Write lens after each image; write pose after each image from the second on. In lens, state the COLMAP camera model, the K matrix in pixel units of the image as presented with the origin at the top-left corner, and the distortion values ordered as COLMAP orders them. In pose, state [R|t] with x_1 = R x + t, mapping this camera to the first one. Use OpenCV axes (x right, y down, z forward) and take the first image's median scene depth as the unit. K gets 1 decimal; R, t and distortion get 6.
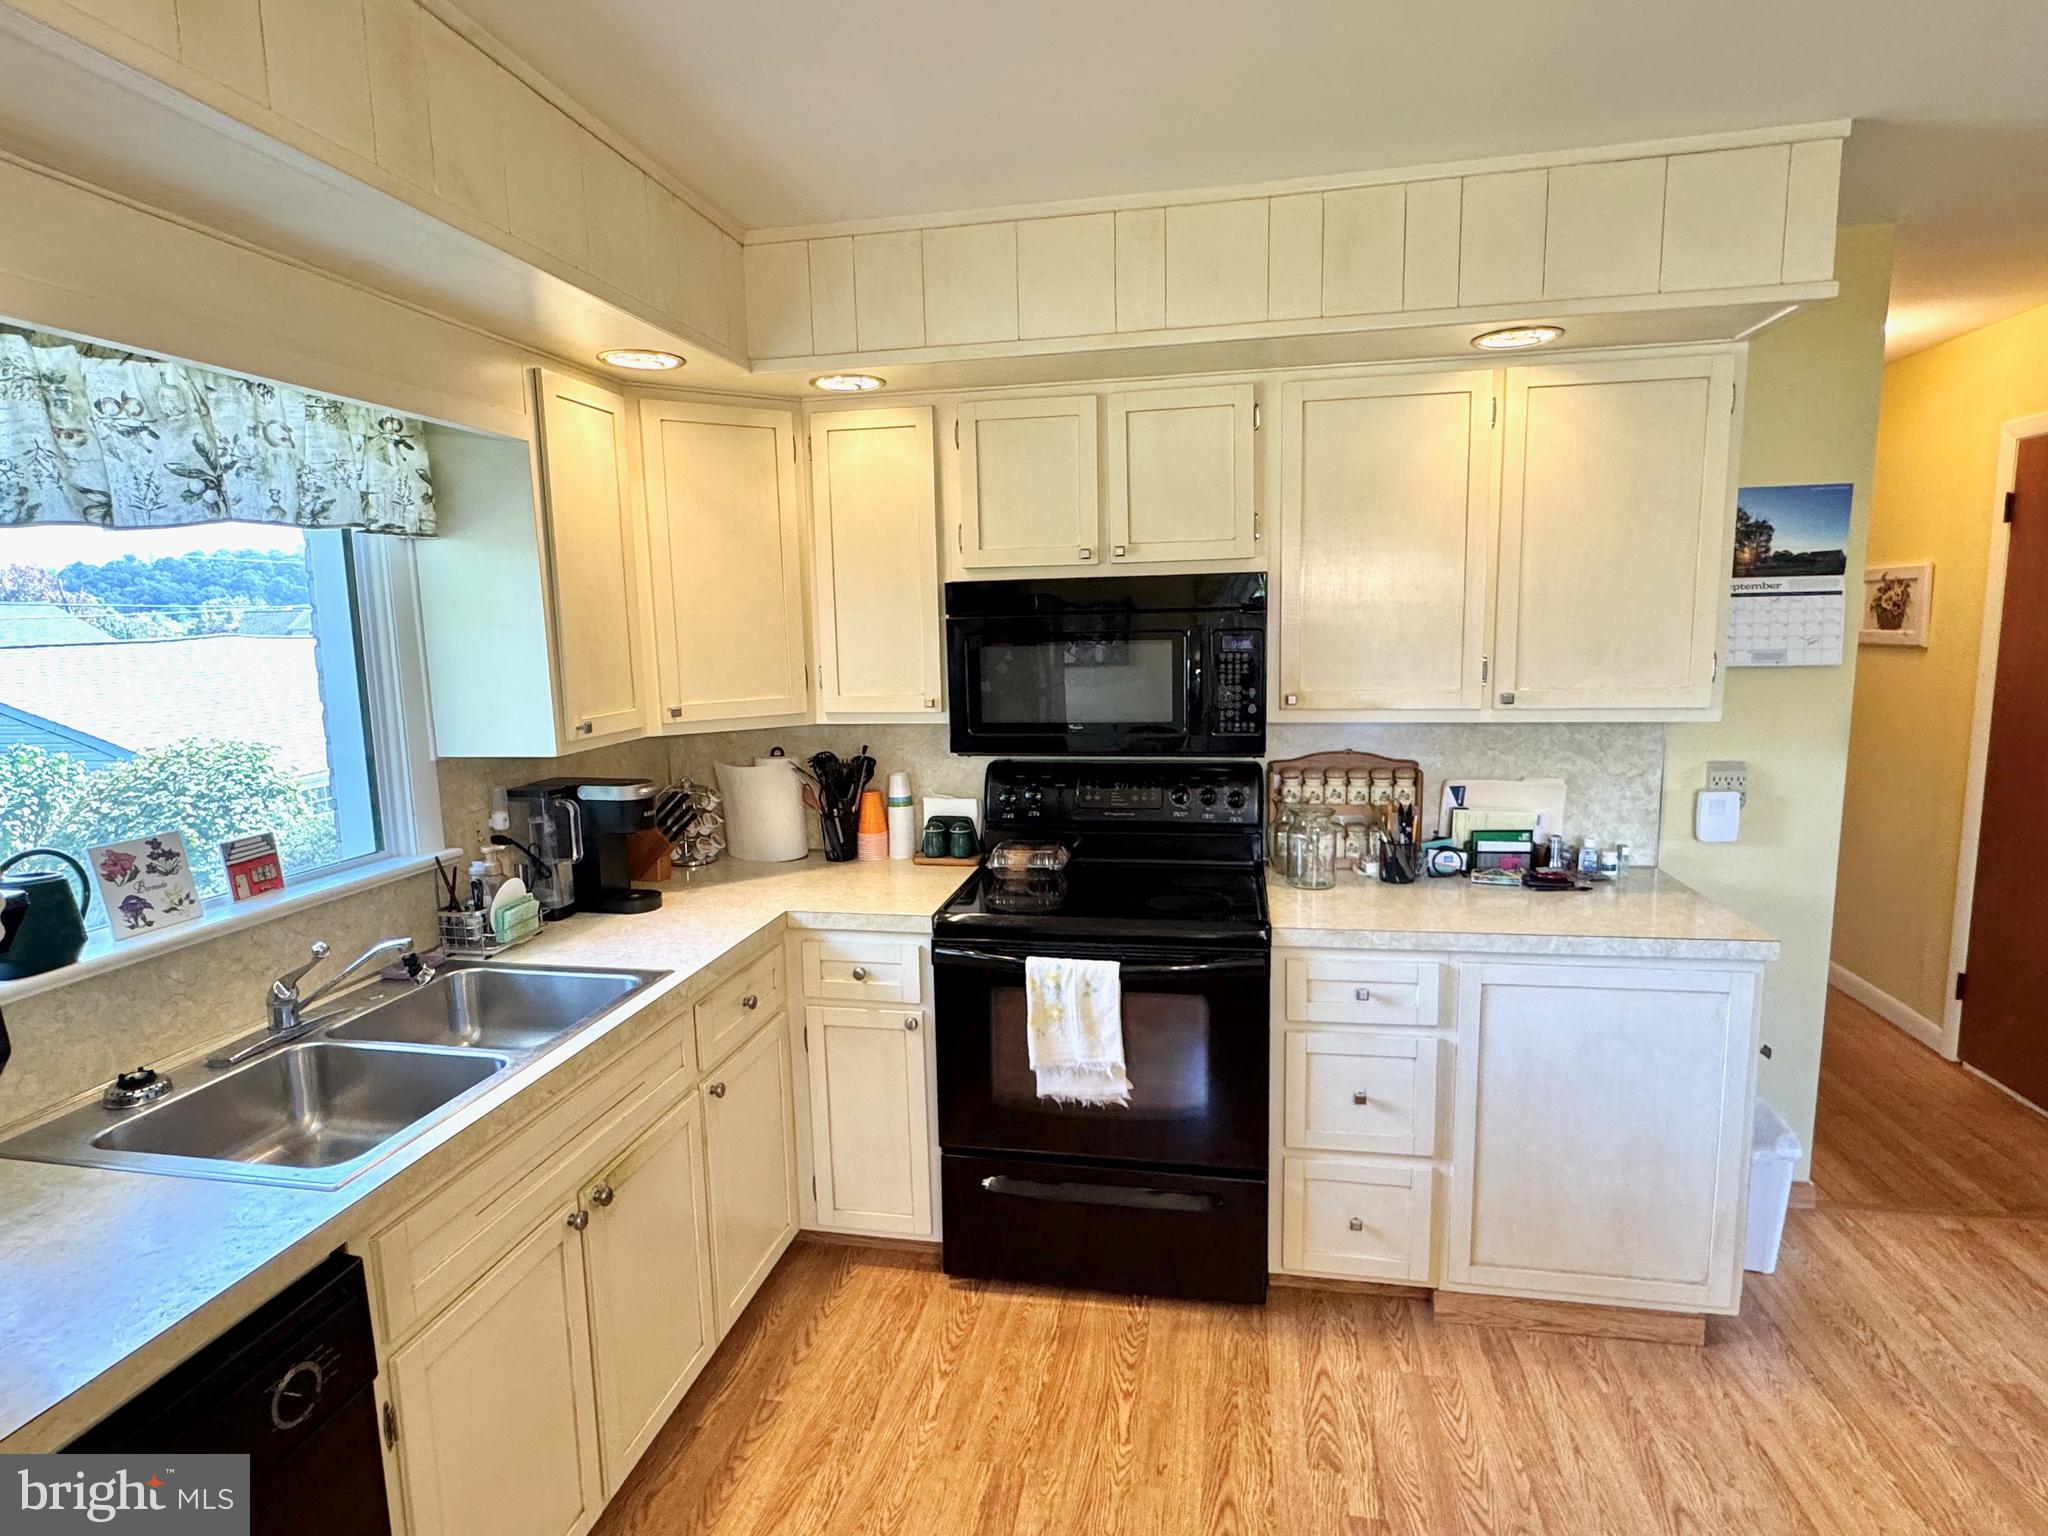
lens RADIAL K [[1077.3, 0, 1020.2], [0, 1077.3, 771.2], [0, 0, 1]] dist [-0.001787, -0.000067]
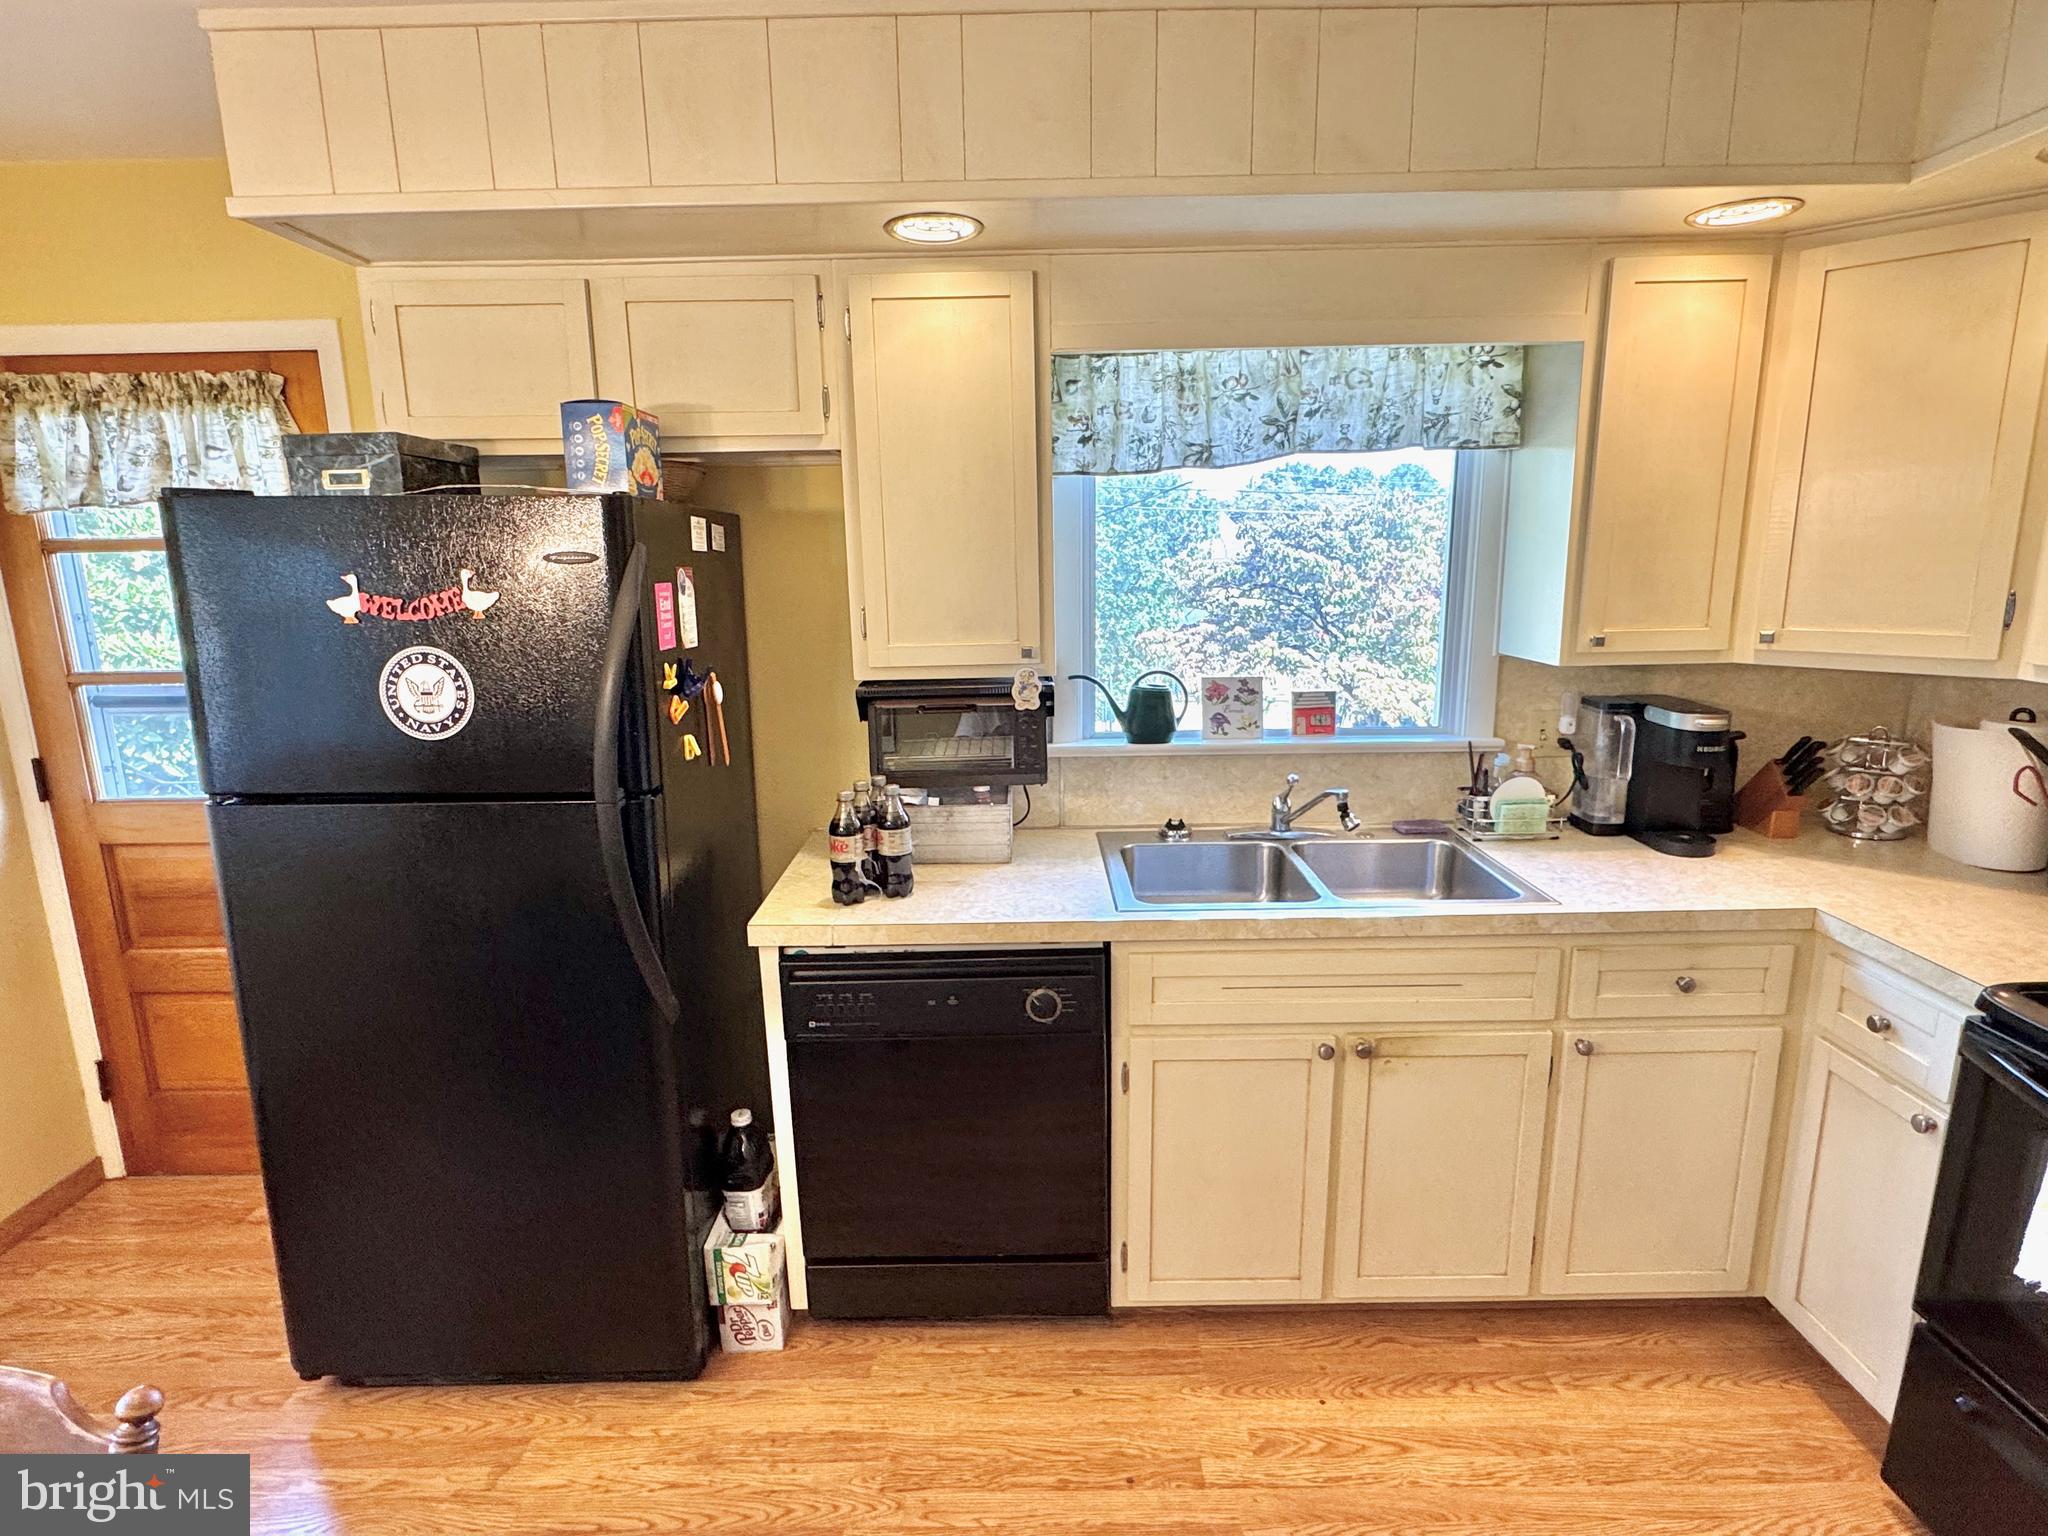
lens RADIAL K [[1077.3, 0, 1020.2], [0, 1077.3, 771.2], [0, 0, 1]] dist [-0.001787, -0.000067]
pose [[0.191614, 0.222577, -0.955899, 0.414465], [-0.126515, 0.971422, 0.200831, -0.051749], [0.973282, 0.082454, 0.214298, 0.286689]]
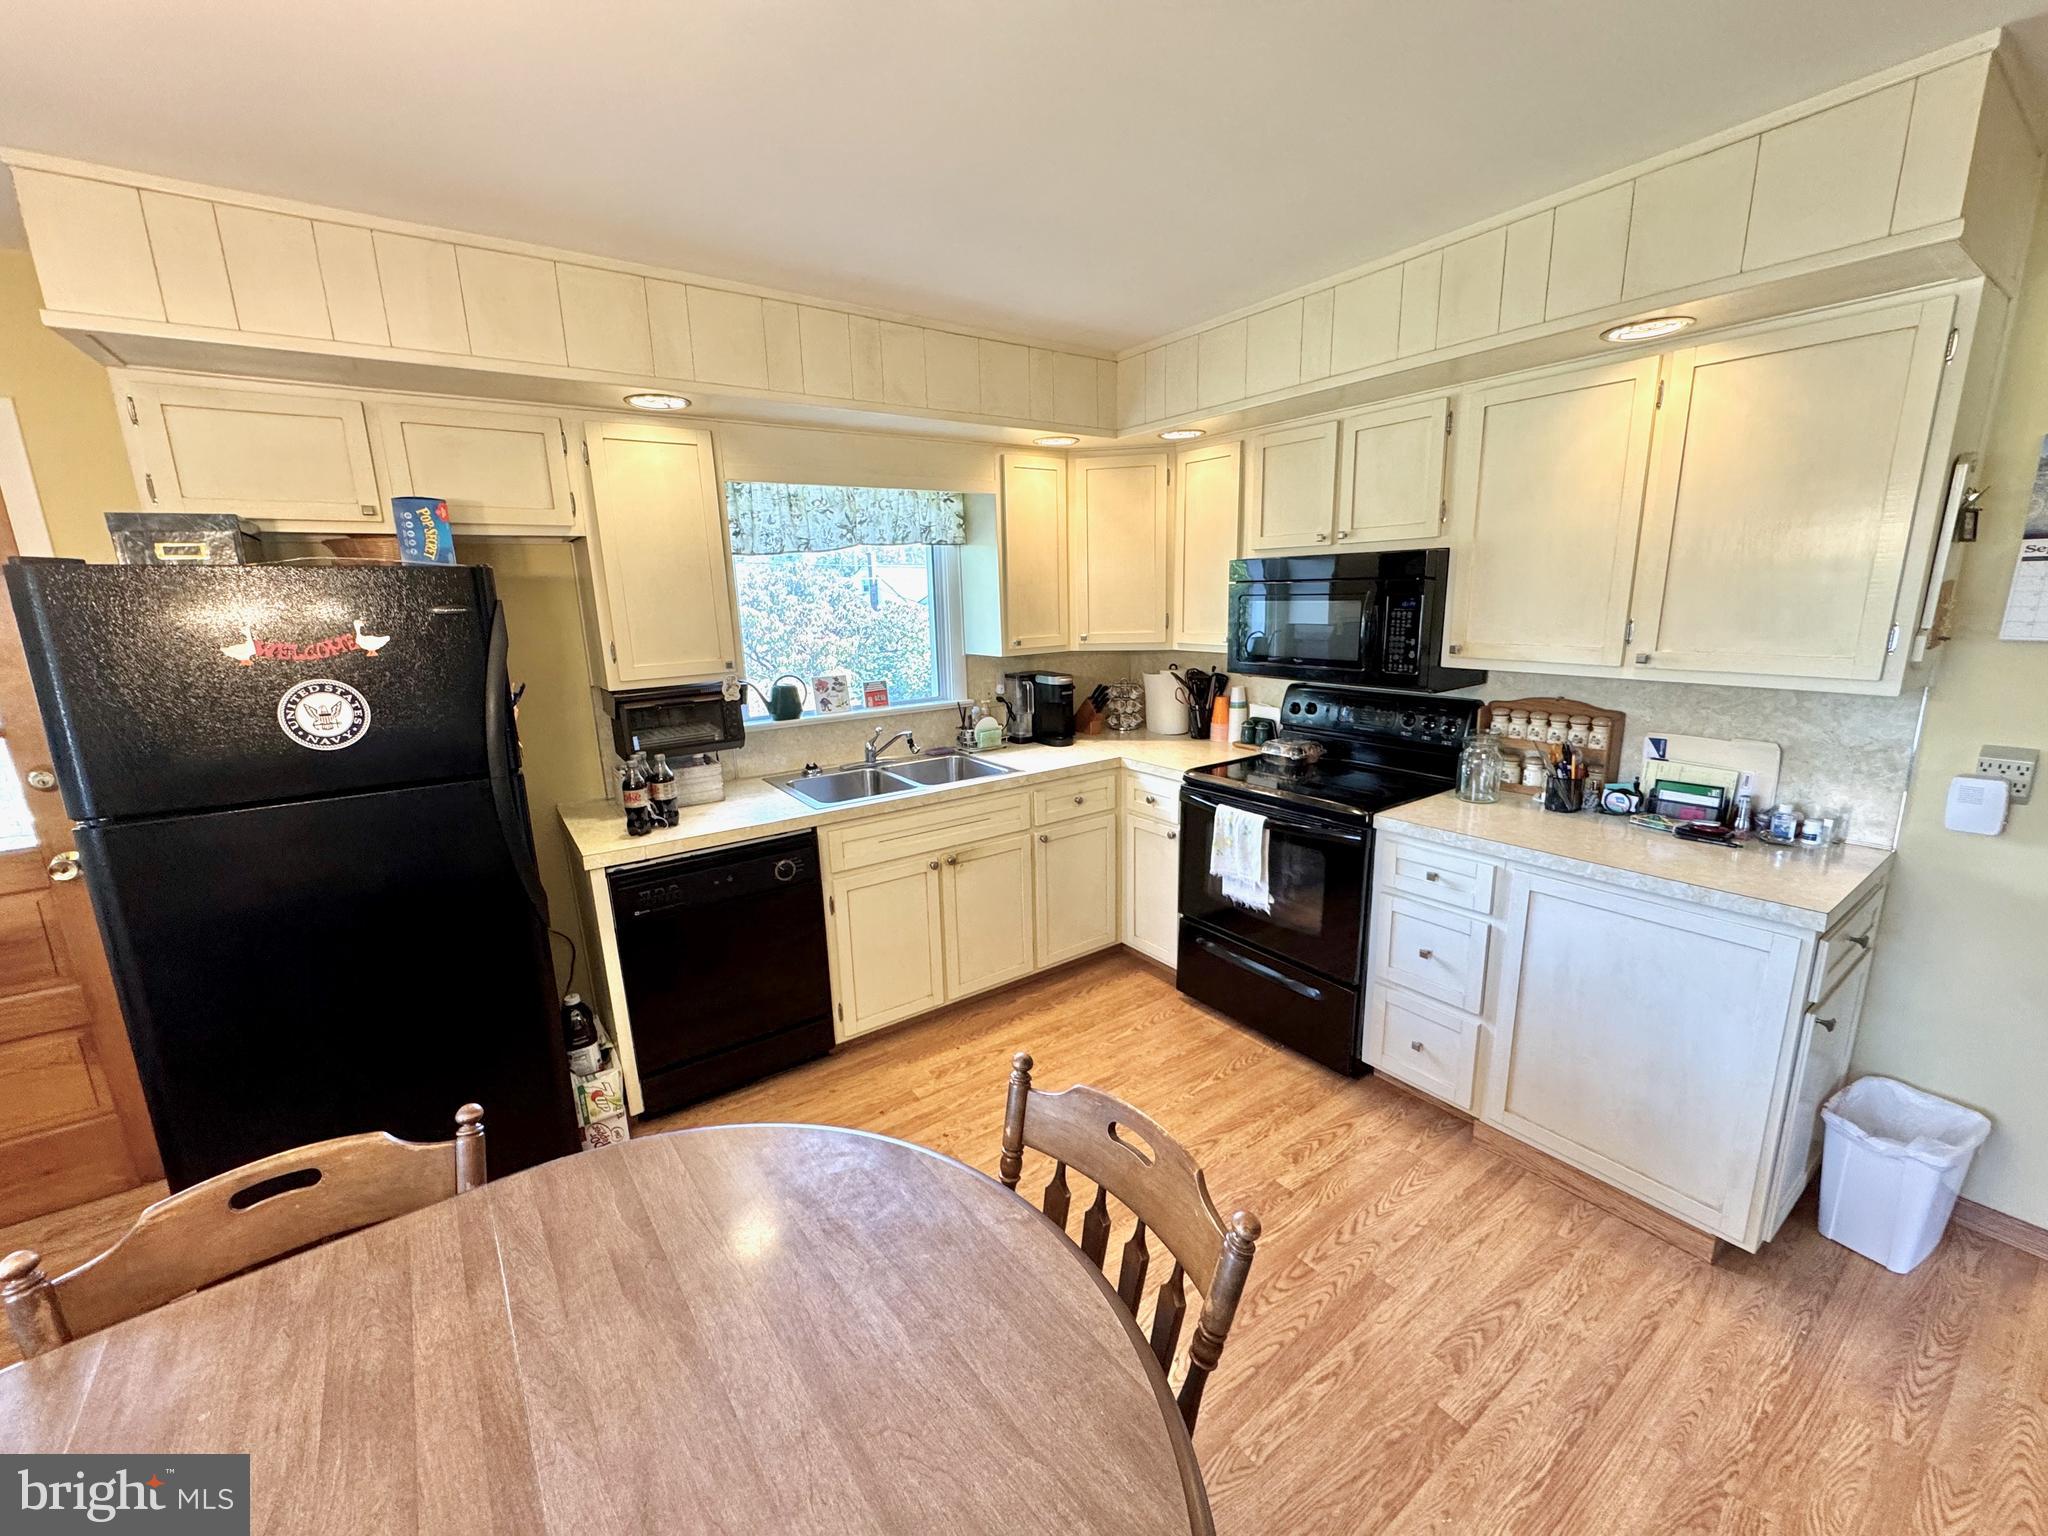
lens RADIAL K [[813.1, 0, 1024.0], [0, 813.1, 768.0], [0, 0, 1]] dist [-0.000906, -0.000299]
pose [[0.725250, 0.153198, -0.671225, 0.579982], [-0.088270, 0.987574, 0.130026, -0.008528], [0.682804, -0.035052, 0.729760, -0.058119]]
